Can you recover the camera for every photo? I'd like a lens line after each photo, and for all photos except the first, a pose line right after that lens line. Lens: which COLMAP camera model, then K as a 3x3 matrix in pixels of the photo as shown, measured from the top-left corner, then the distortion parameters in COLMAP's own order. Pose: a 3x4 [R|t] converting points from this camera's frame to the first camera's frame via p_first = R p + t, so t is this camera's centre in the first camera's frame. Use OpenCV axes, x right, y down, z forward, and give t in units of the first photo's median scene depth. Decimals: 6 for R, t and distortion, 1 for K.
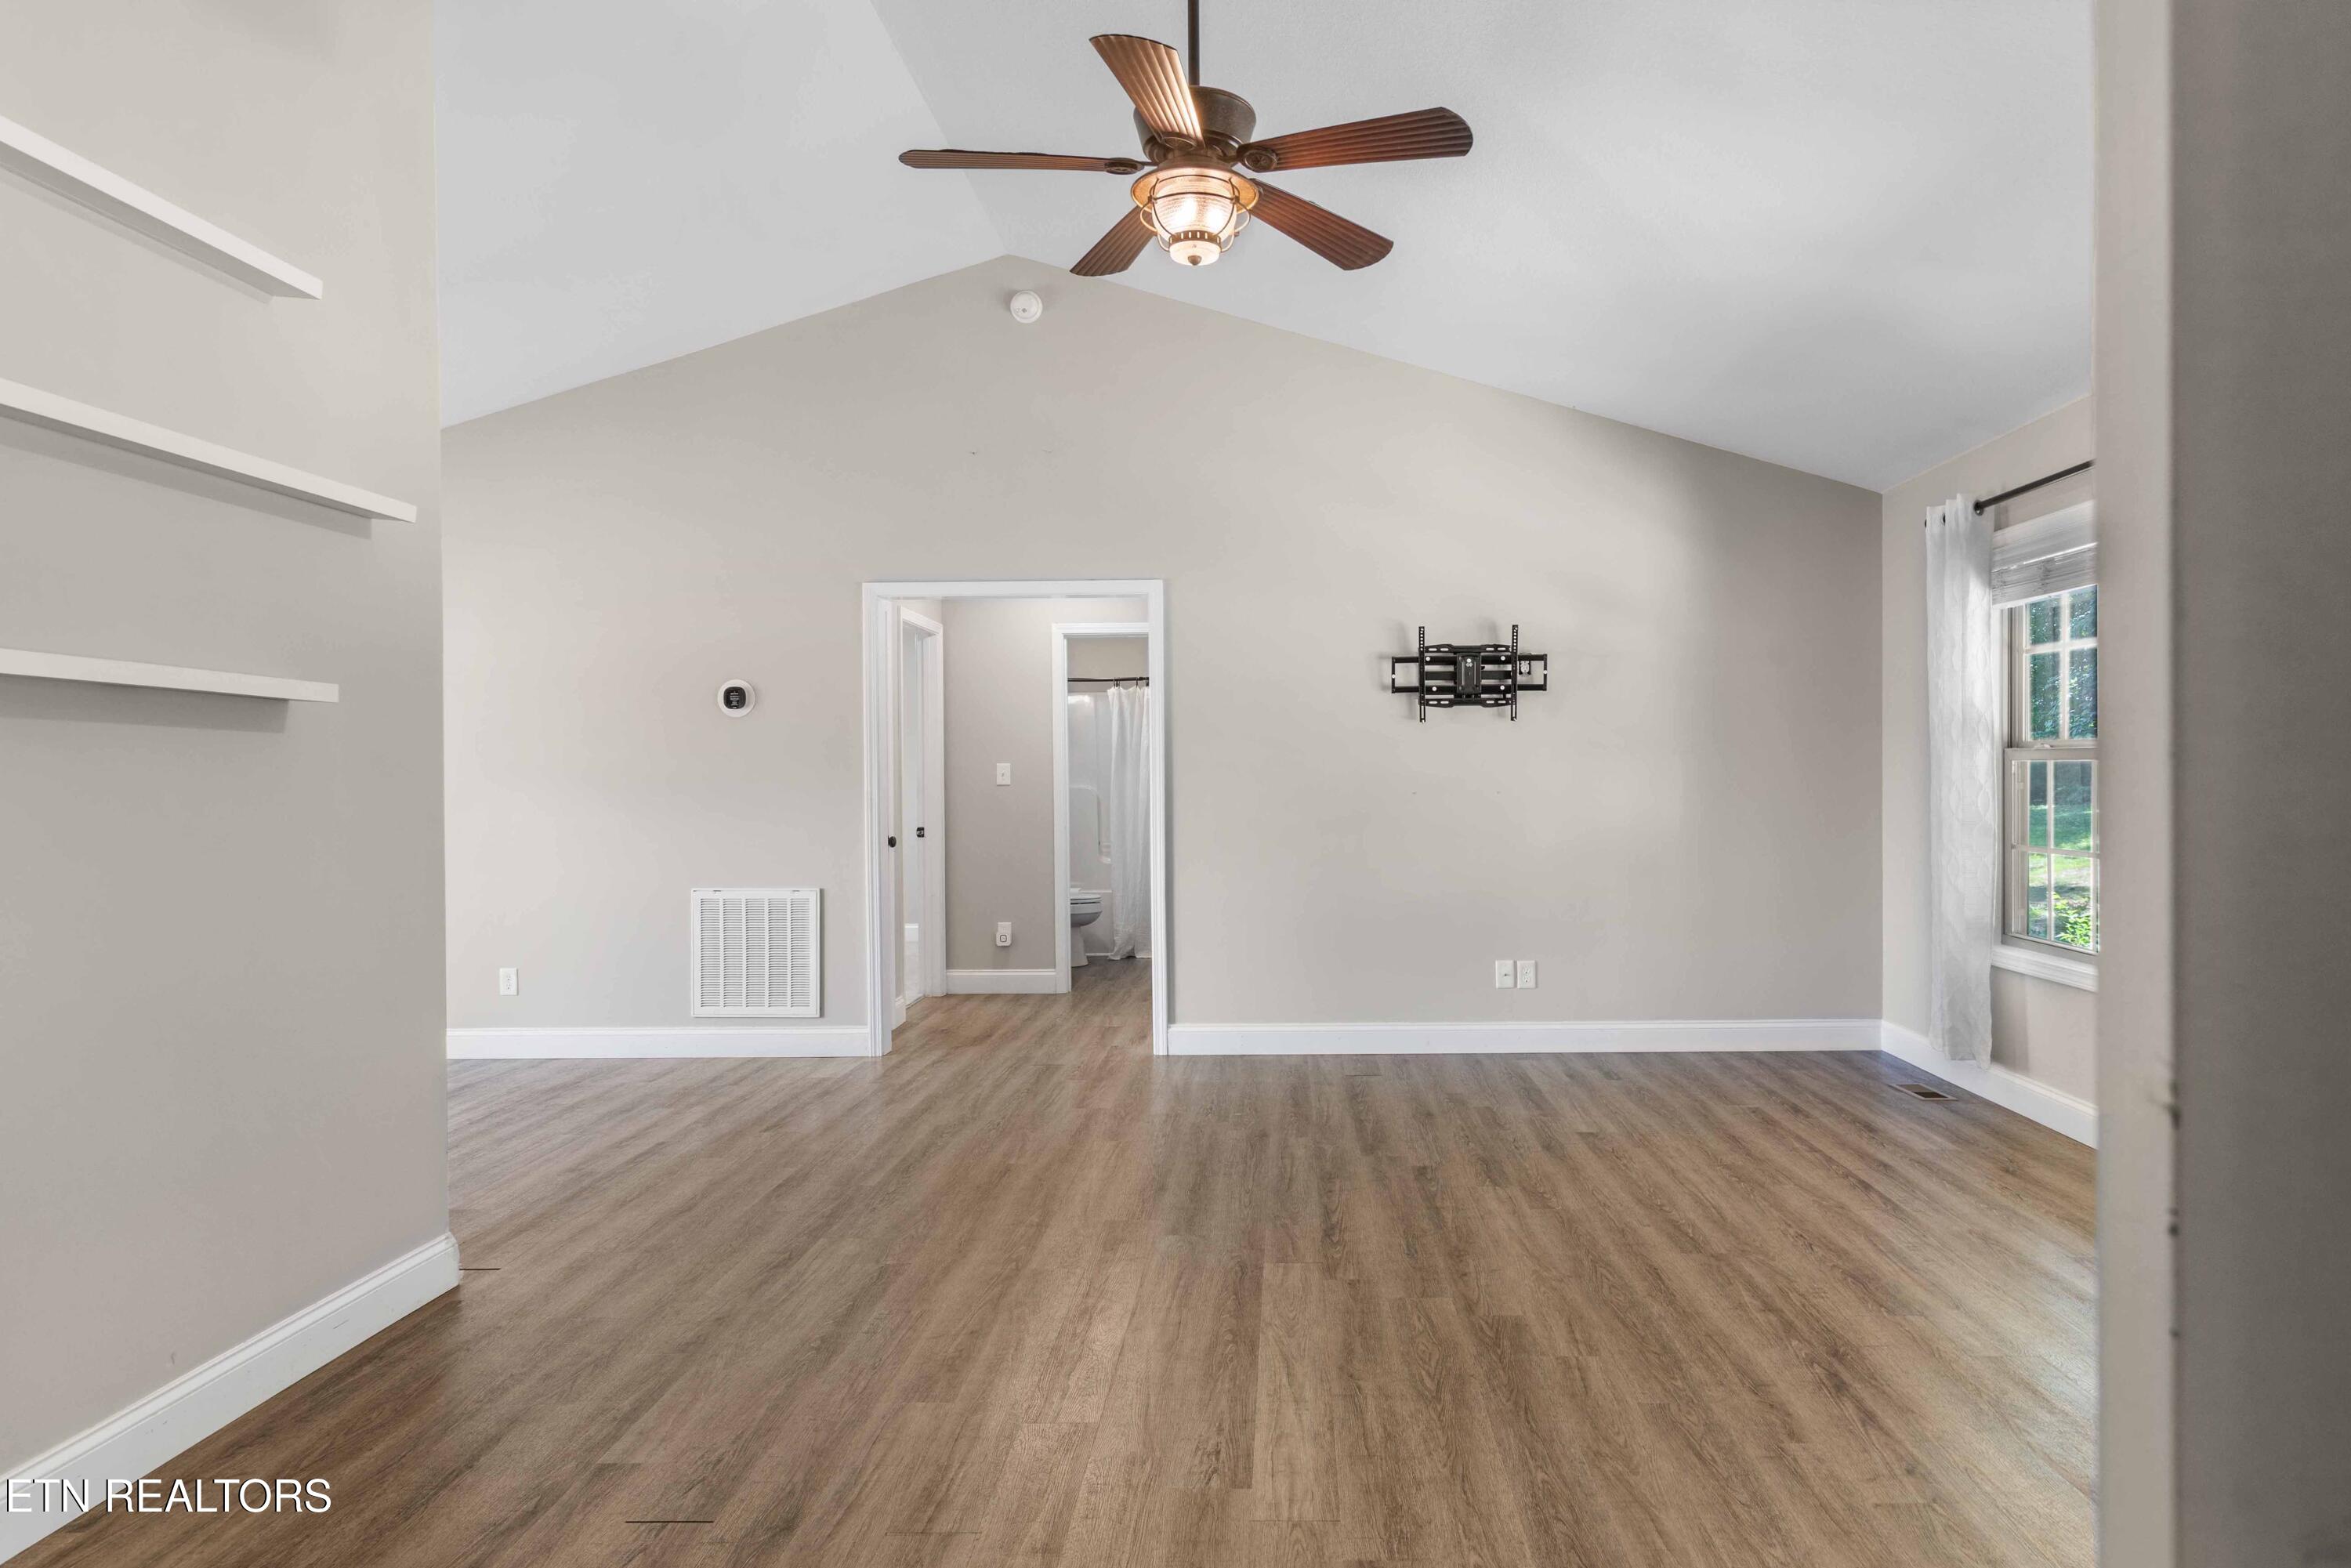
lens RADIAL K [[1385.0, 0, 1288.2], [0, 1385.0, 782.4], [0, 0, 1]] dist [0.013549, -0.000561]
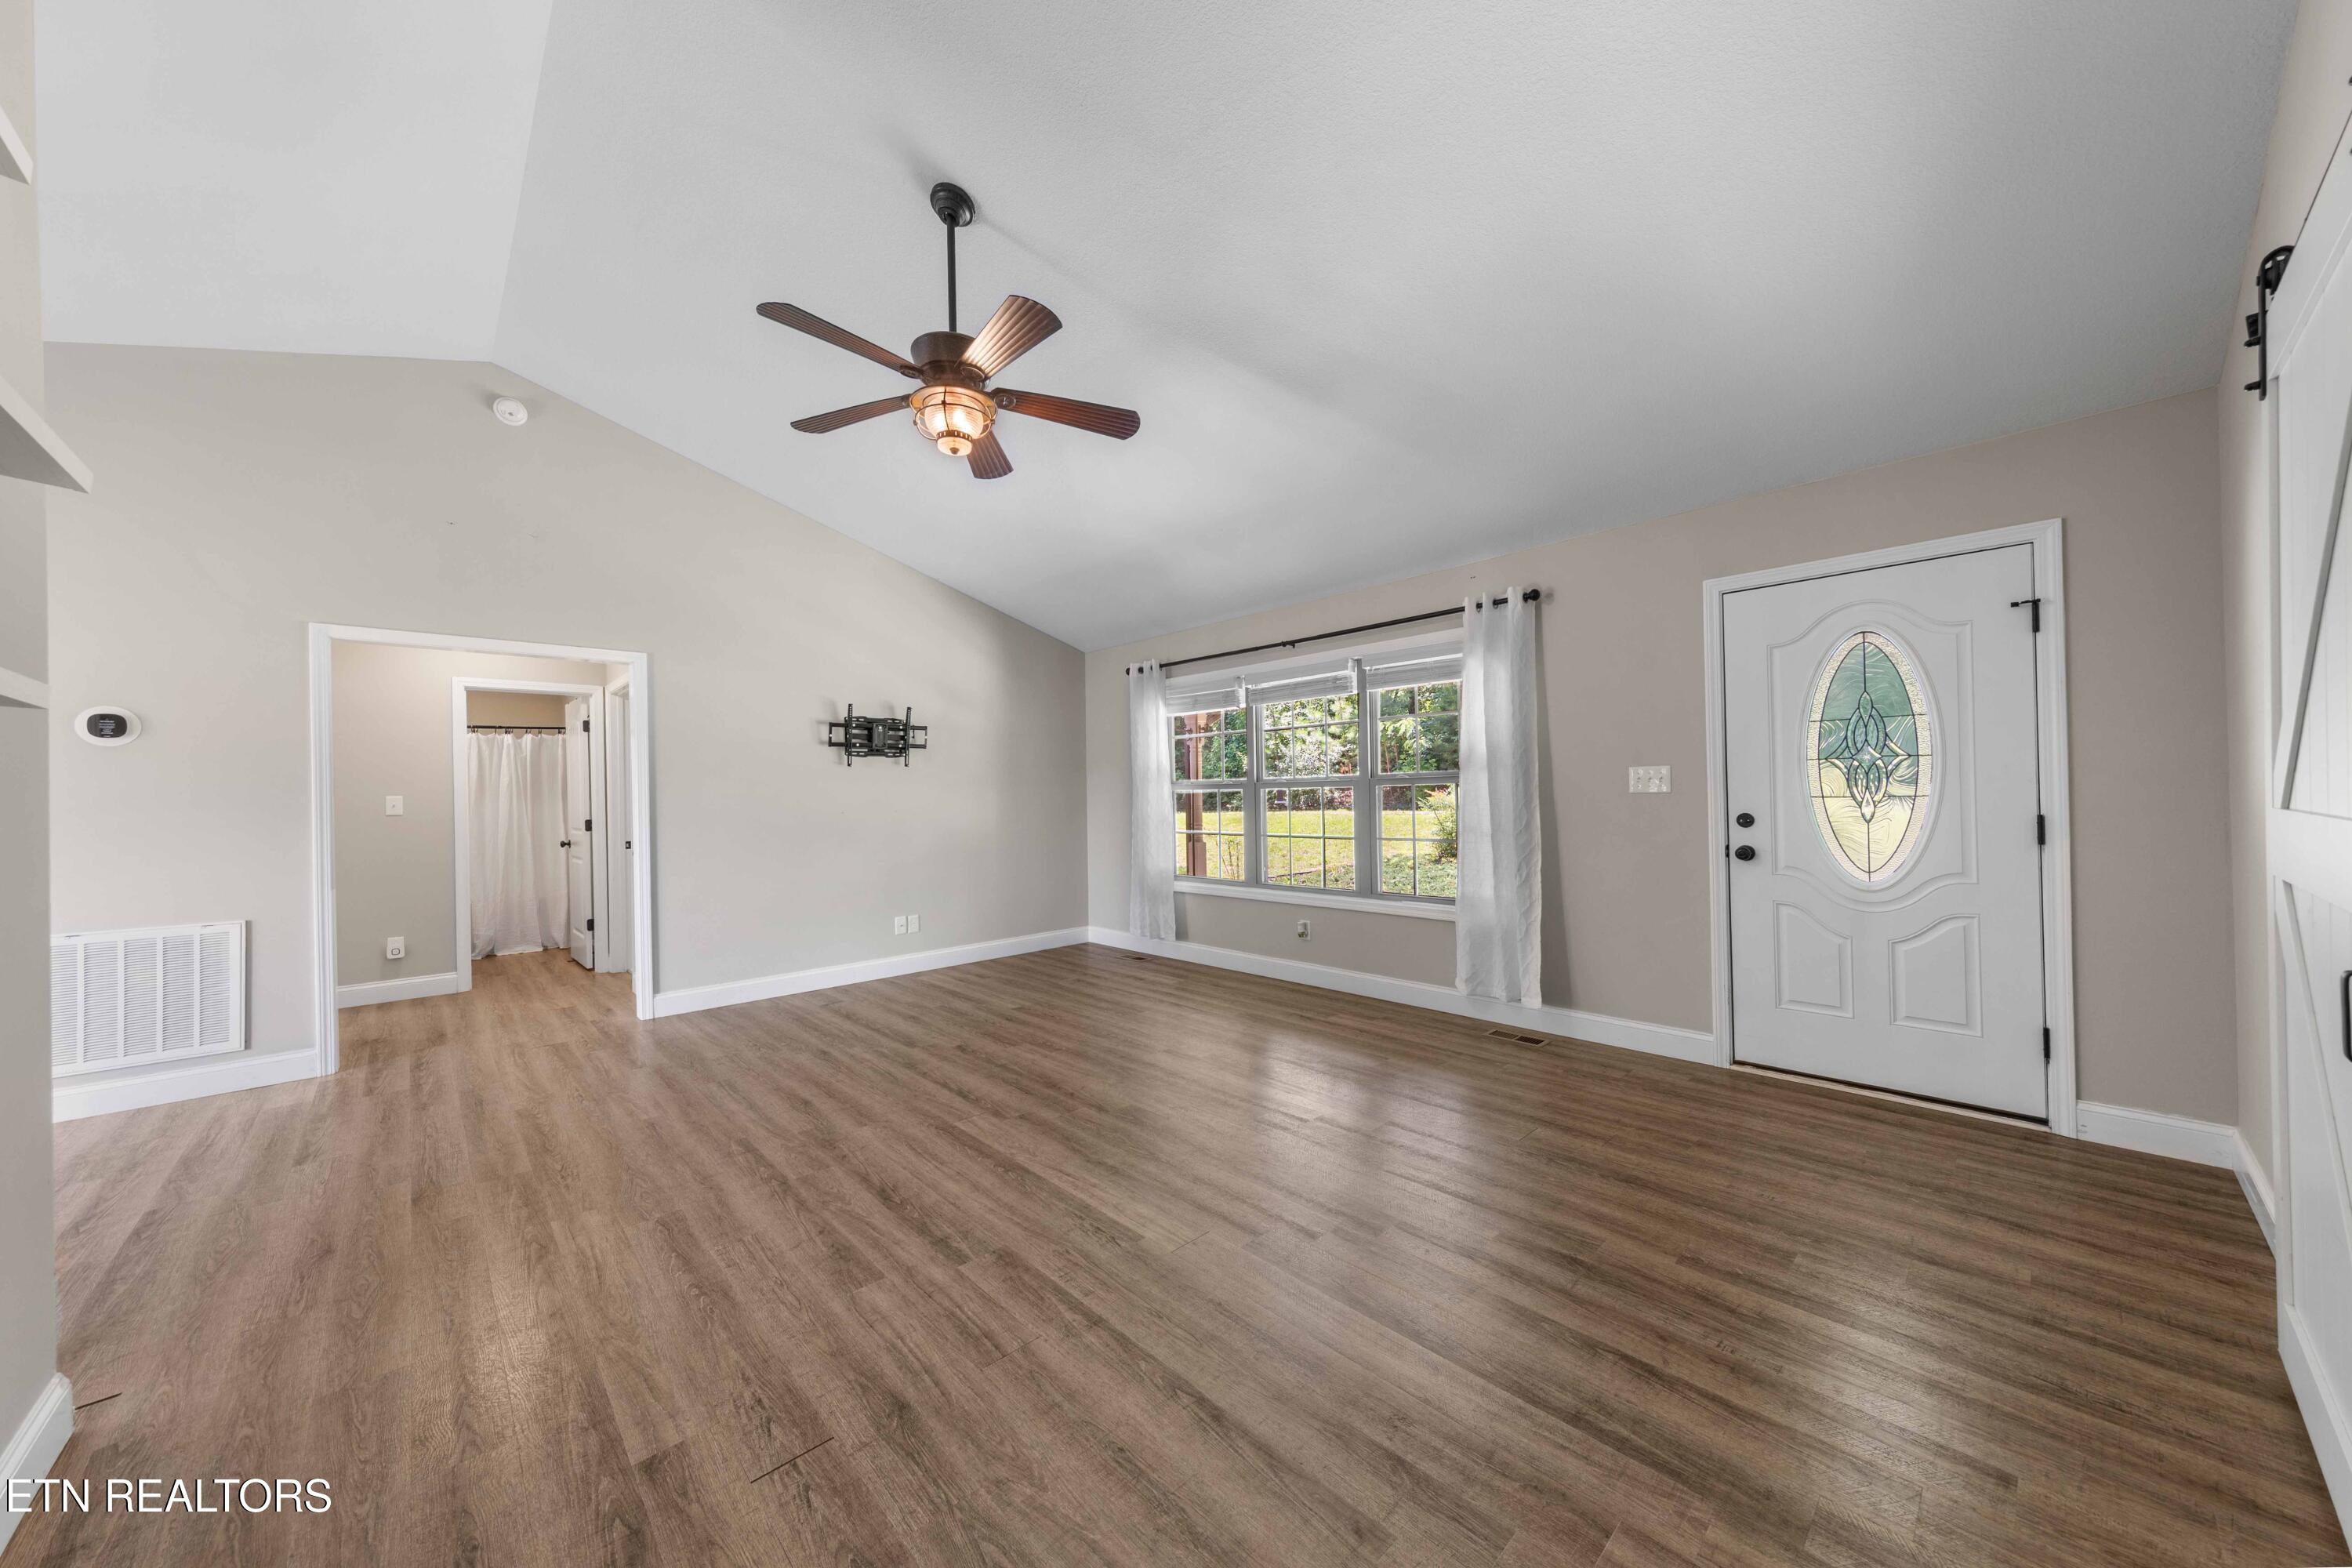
lens RADIAL K [[797.9, 0, 1171.0], [0, 797.9, 791.1], [0, 0, 1]] dist [0.006149, -0.000008]
pose [[0.726182, -0.001817, 0.687500, -0.354611], [0.015962, 0.999772, -0.014218, 0.002976], [-0.687317, 0.021299, 0.726046, 0.164631]]
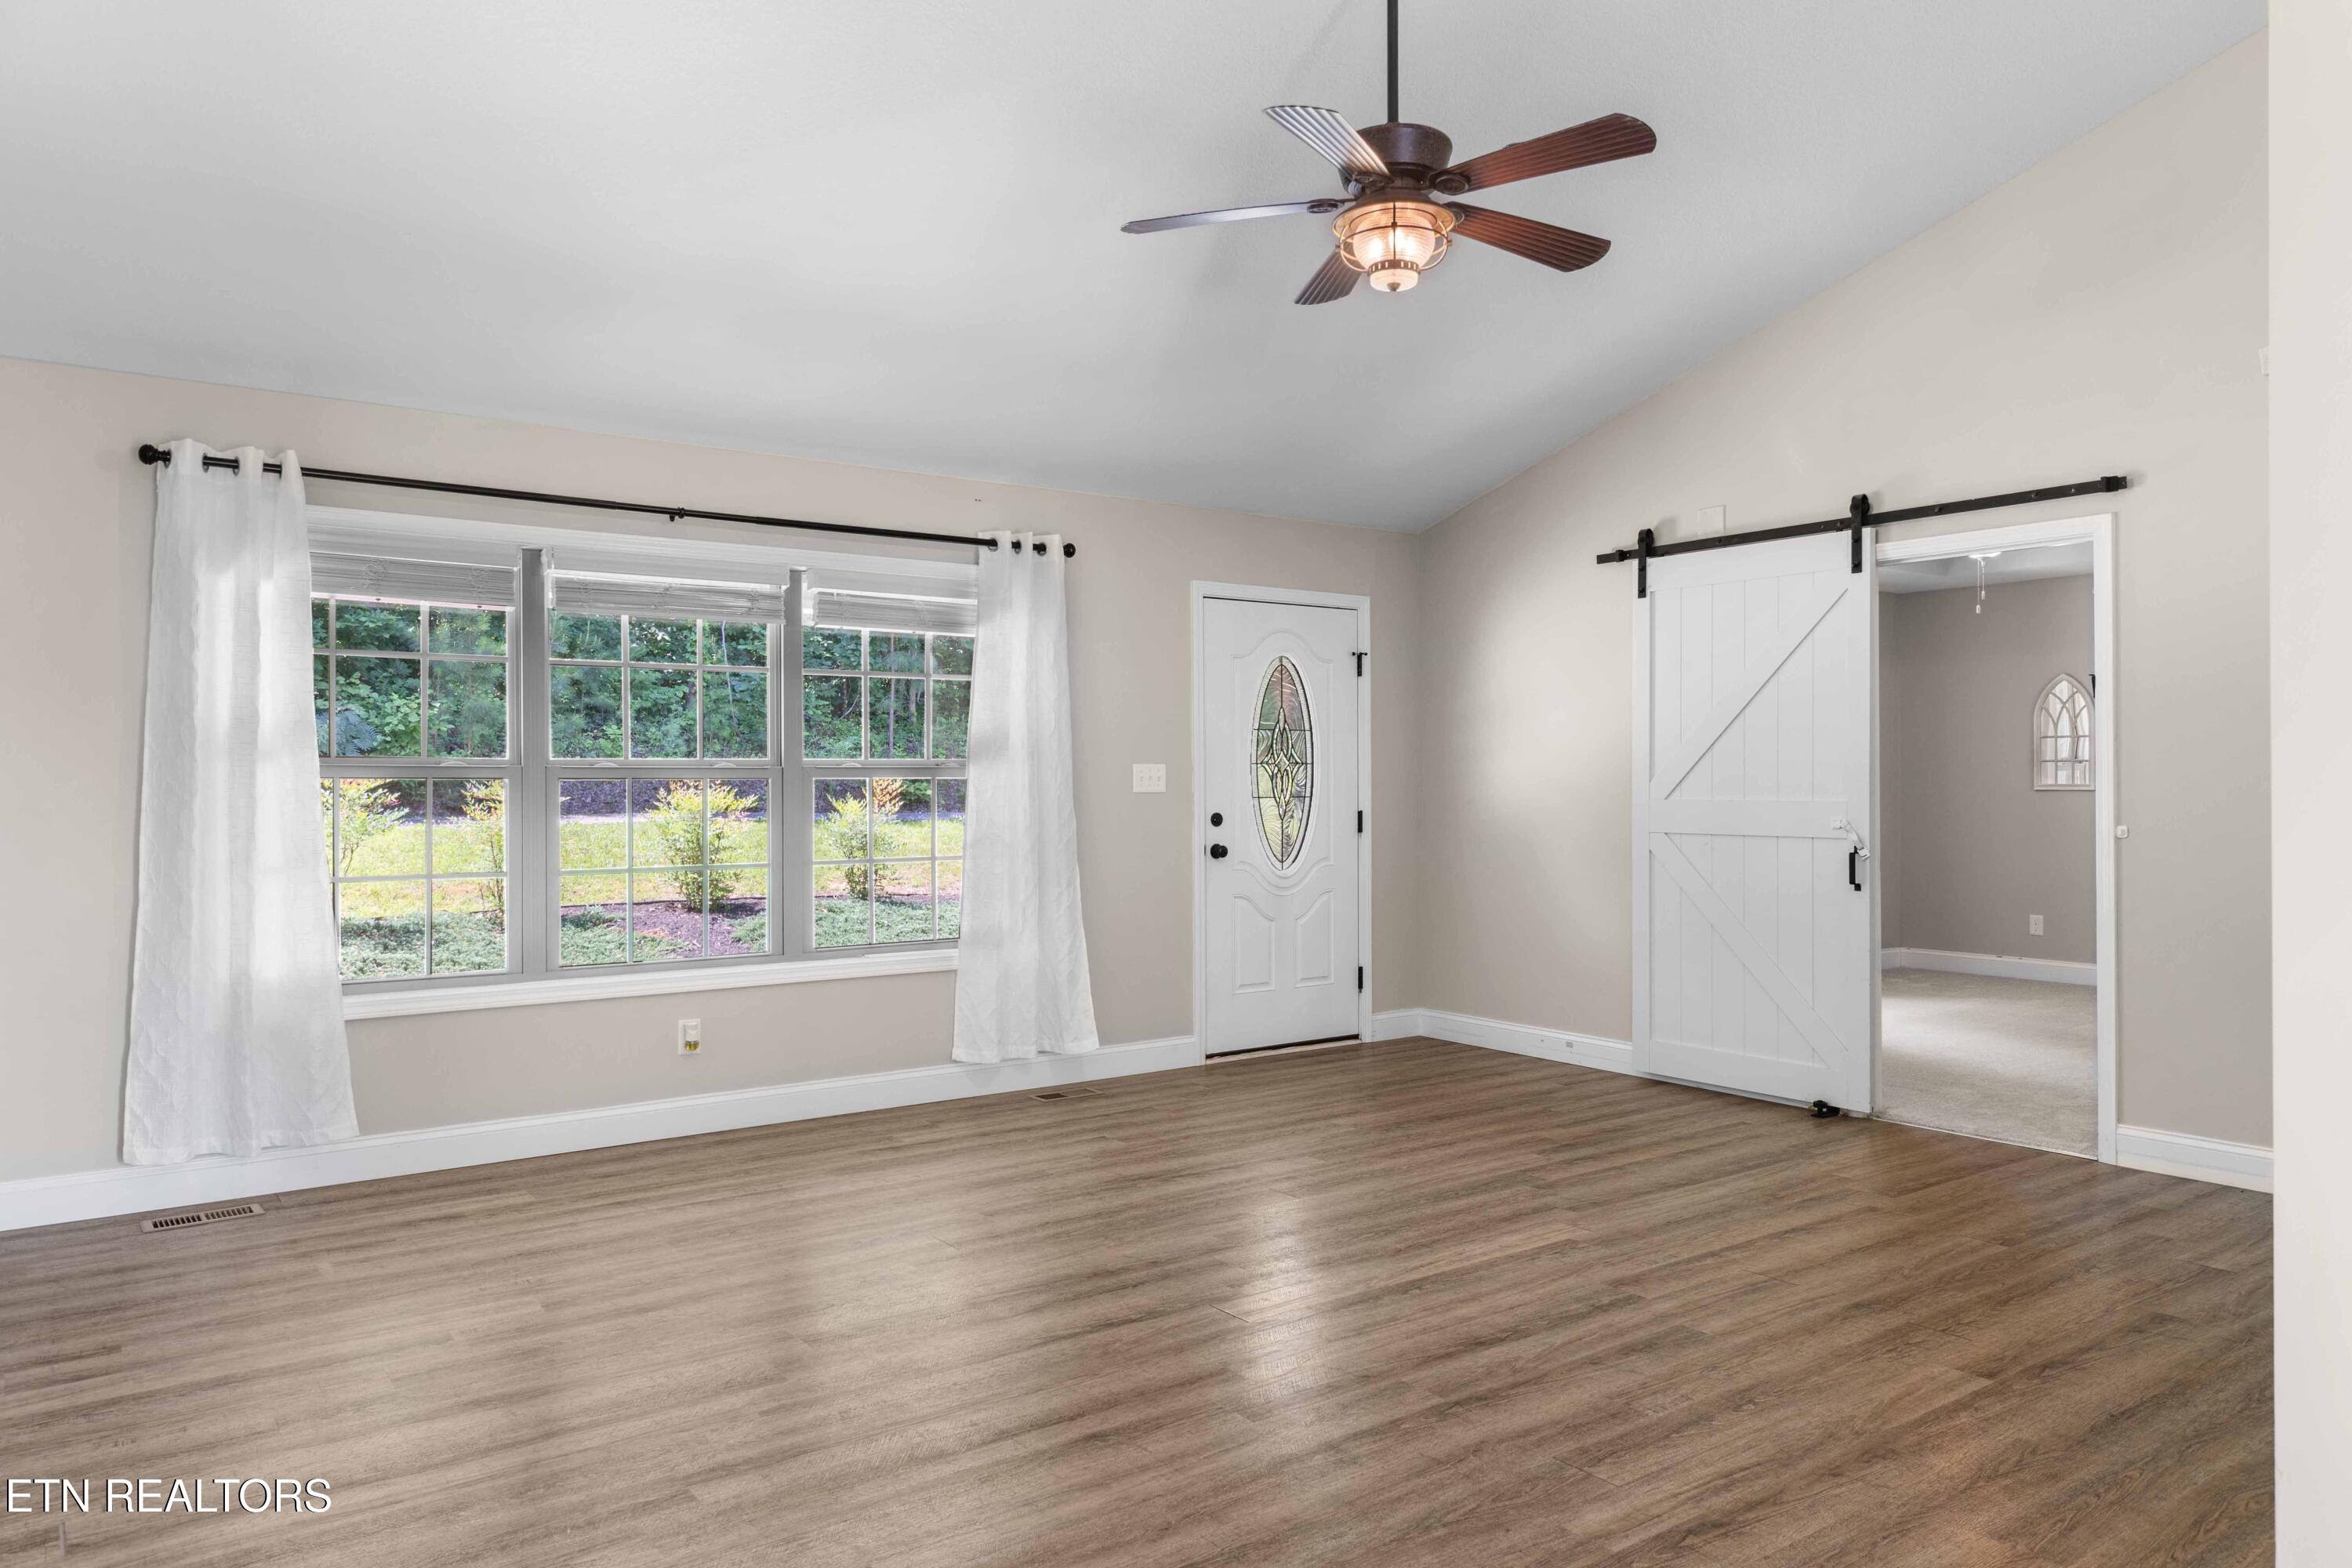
lens RADIAL K [[1532.5, 0, 1176.0], [0, 1532.5, 784.0], [0, 0, 1]] dist [0.005700, 0.004270]
pose [[-0.580543, 0.010287, 0.814165, -0.655160], [0.013008, 0.999910, -0.003358, -0.002019], [-0.814126, 0.008641, -0.580624, 1.308859]]
